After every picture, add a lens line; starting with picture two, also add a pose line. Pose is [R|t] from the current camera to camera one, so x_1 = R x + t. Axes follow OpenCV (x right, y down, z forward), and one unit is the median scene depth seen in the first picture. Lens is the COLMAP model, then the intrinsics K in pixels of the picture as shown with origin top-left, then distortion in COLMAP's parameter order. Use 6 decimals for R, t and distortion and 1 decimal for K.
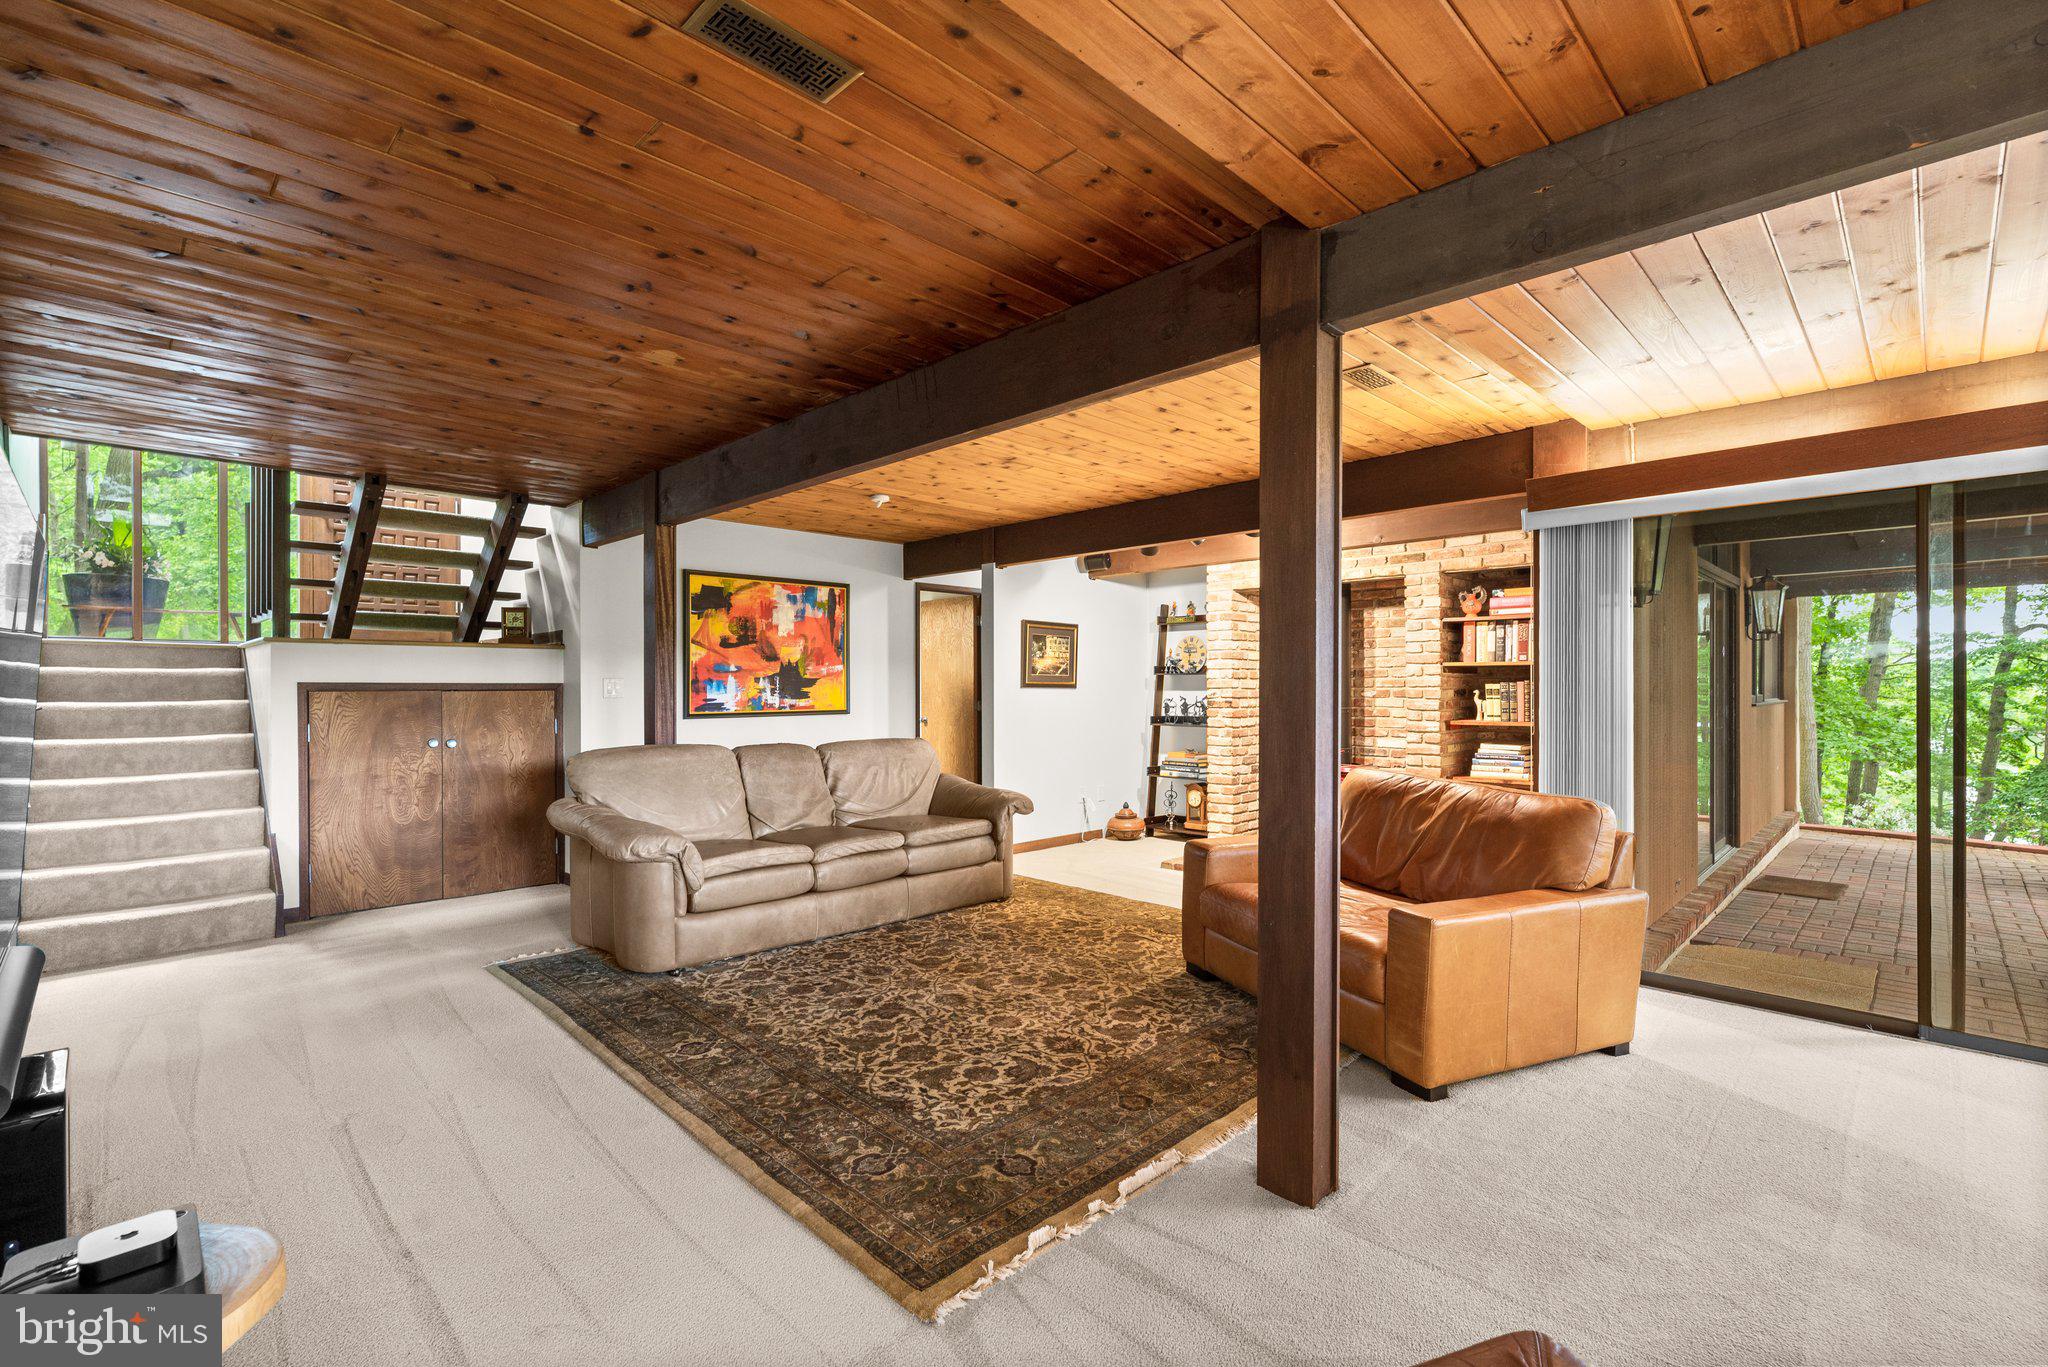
lens RADIAL K [[910.7, 0, 1027.9], [0, 910.7, 684.5], [0, 0, 1]] dist [-0.002129, 0.000355]
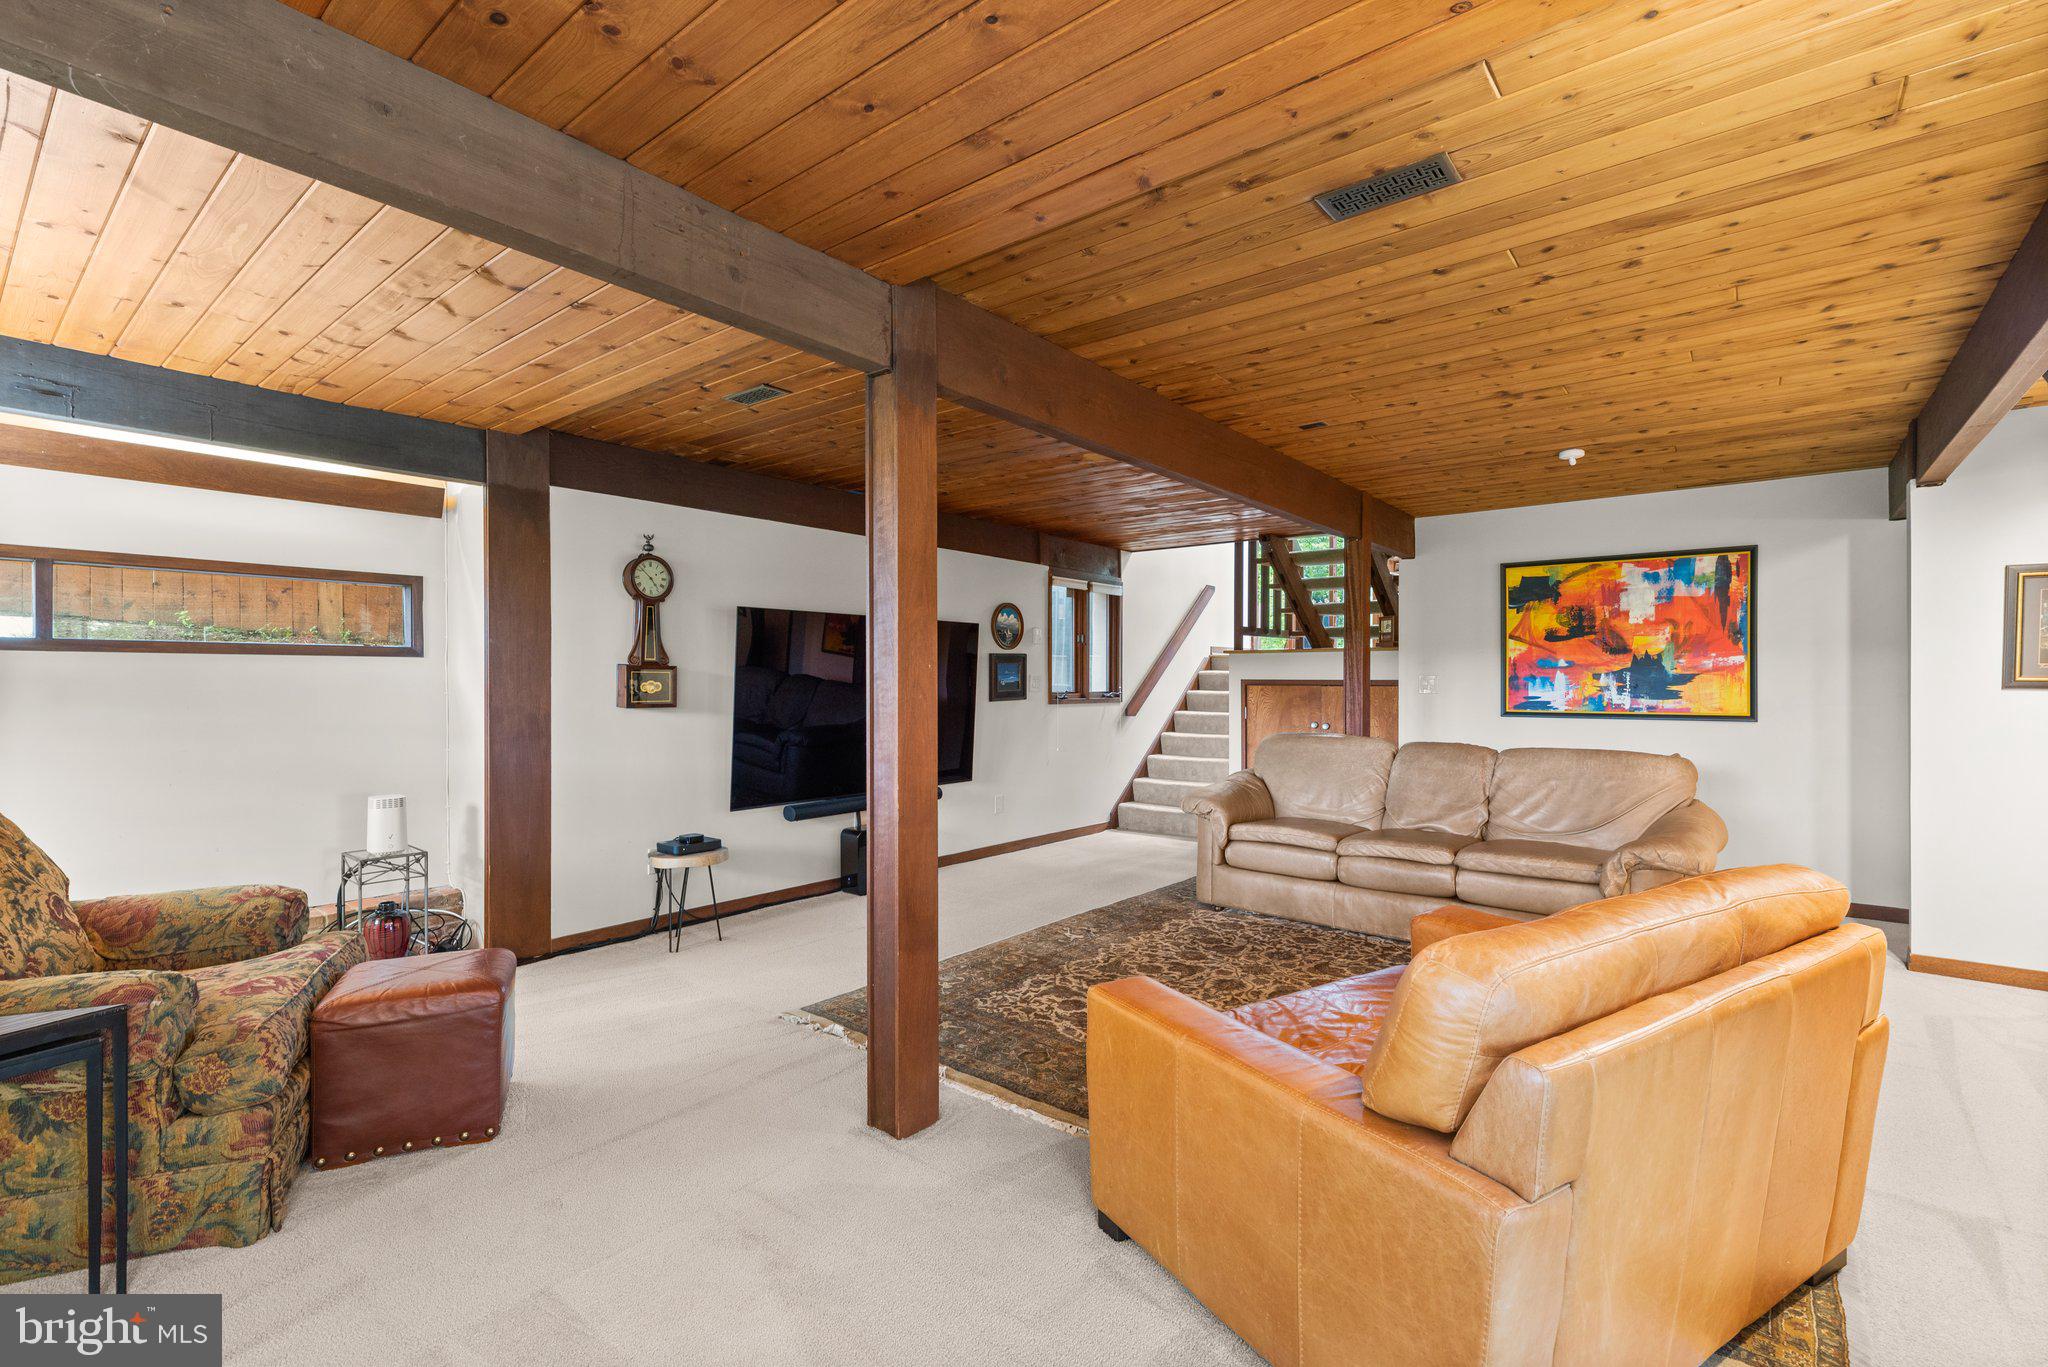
lens RADIAL K [[910.7, 0, 1025.9], [0, 910.7, 679.9], [0, 0, 1]] dist [-0.002129, 0.000355]
pose [[0.106865, 0.001798, -0.994272, 0.647576], [0.000077, 0.999998, 0.001817, -0.003934], [0.994274, -0.000270, 0.106865, 0.457530]]
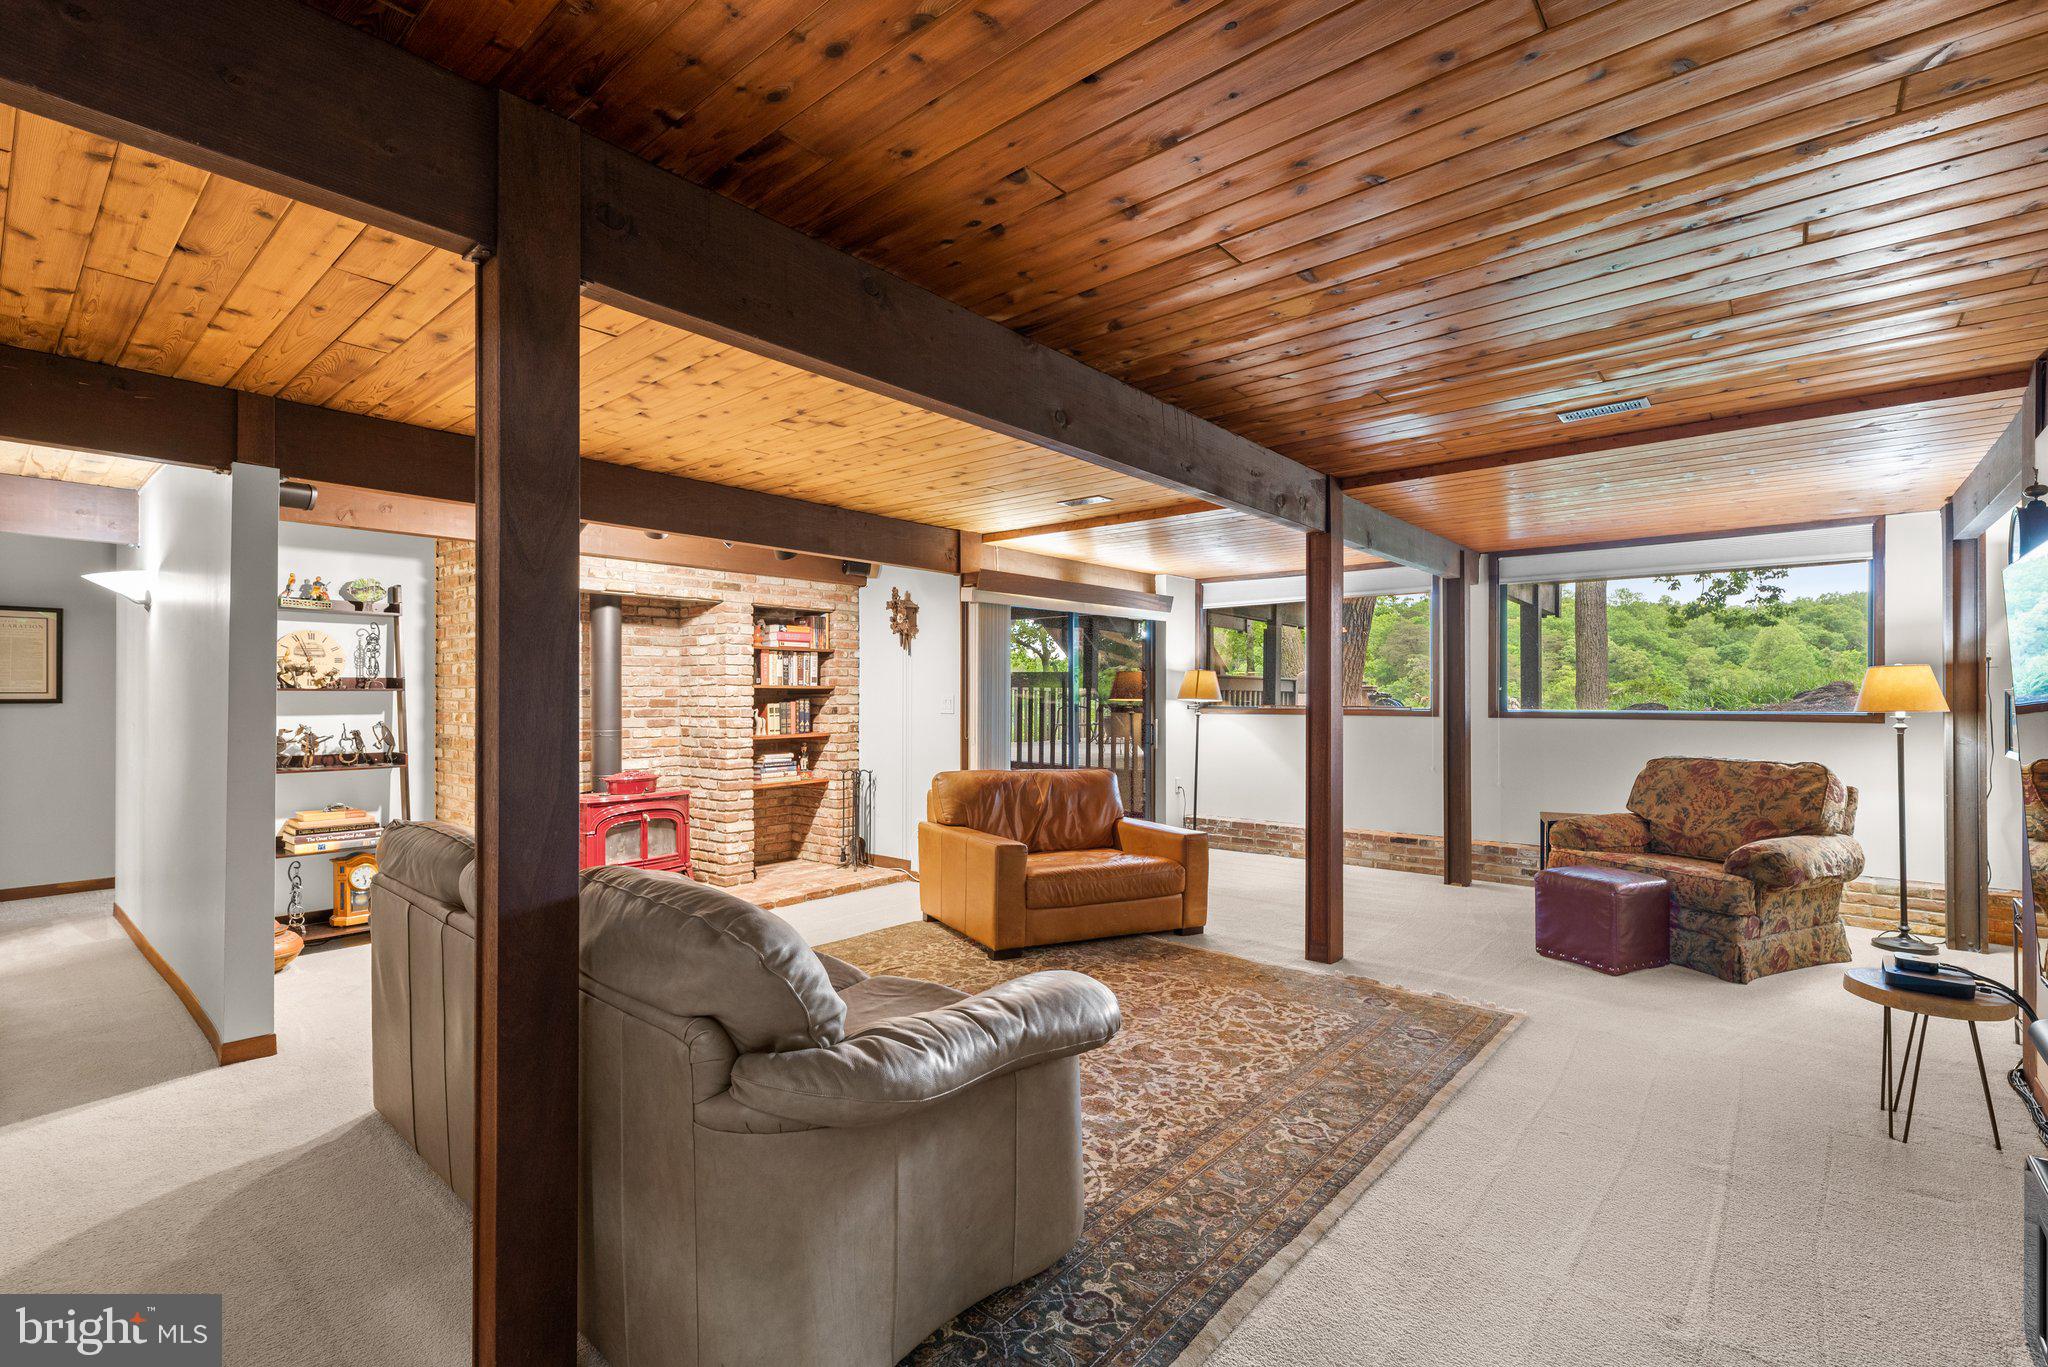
lens RADIAL K [[910.7, 0, 1017.9], [0, 910.7, 692.4], [0, 0, 1]] dist [-0.002129, 0.000355]
pose [[-0.072873, 0.005058, 0.997328, -0.737364], [-0.002684, 0.999983, -0.005267, -0.010344], [-0.997338, -0.003061, -0.072858, 0.809461]]
